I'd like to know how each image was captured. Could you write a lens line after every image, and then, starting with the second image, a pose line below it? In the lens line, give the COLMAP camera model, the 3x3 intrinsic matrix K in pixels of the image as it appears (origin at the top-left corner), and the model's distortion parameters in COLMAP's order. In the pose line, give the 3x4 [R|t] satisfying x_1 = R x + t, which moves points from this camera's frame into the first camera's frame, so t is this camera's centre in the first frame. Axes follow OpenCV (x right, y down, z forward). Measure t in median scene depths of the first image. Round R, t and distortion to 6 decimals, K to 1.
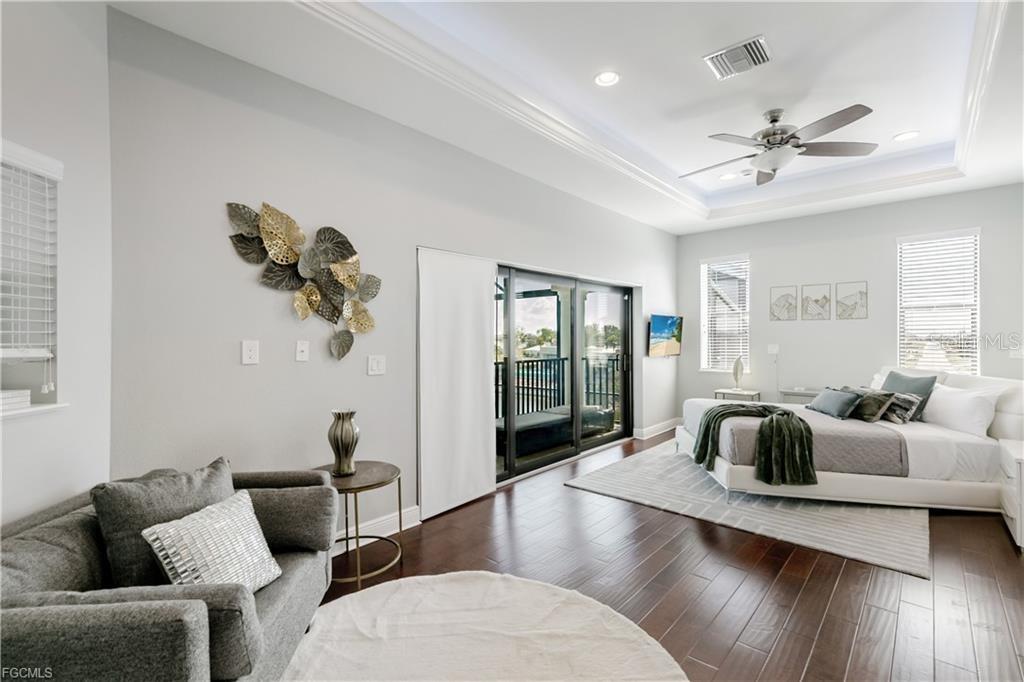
lens RADIAL K [[471.5, 0, 507.5], [0, 471.5, 339.3], [0, 0, 1]] dist [0.012487, -0.000491]
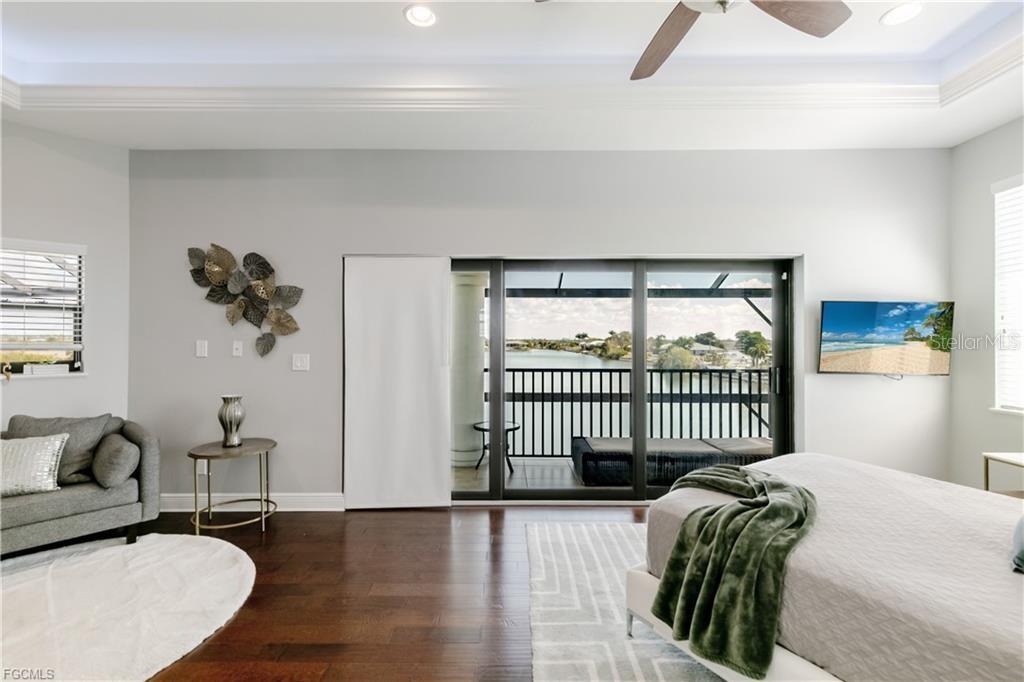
lens RADIAL K [[471.5, 0, 507.5], [0, 471.5, 339.3], [0, 0, 1]] dist [0.012487, -0.000491]
pose [[0.654244, 0.002375, -0.756280, 1.018186], [-0.007050, 0.999971, -0.002959, -0.002995], [0.756251, 0.007267, 0.654242, 0.662743]]
